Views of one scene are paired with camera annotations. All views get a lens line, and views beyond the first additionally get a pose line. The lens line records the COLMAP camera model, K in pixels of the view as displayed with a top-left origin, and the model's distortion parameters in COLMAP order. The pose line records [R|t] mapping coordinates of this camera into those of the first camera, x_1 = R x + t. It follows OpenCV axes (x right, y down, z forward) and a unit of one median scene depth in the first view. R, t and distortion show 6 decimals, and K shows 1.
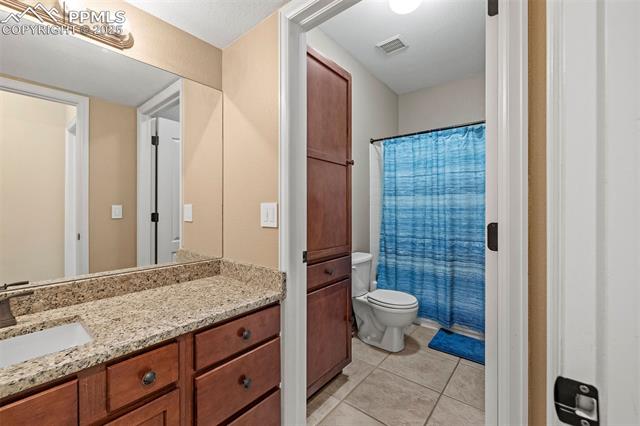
lens RADIAL K [[270.4, 0, 313.2], [0, 270.4, 208.8], [0, 0, 1]] dist [0.000498, 0.000335]
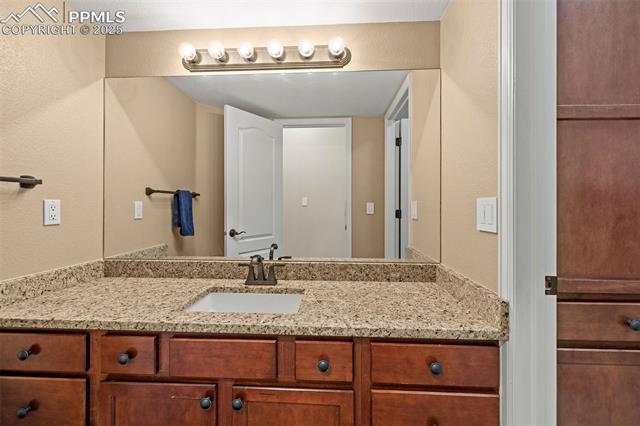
lens RADIAL K [[270.4, 0, 315.1], [0, 270.4, 204.9], [0, 0, 1]] dist [0.000498, 0.000335]
pose [[0.601912, -0.001917, -0.798560, 0.140216], [-0.002011, 0.999990, -0.003916, 0.000815], [0.798560, 0.003963, 0.601902, 0.218106]]
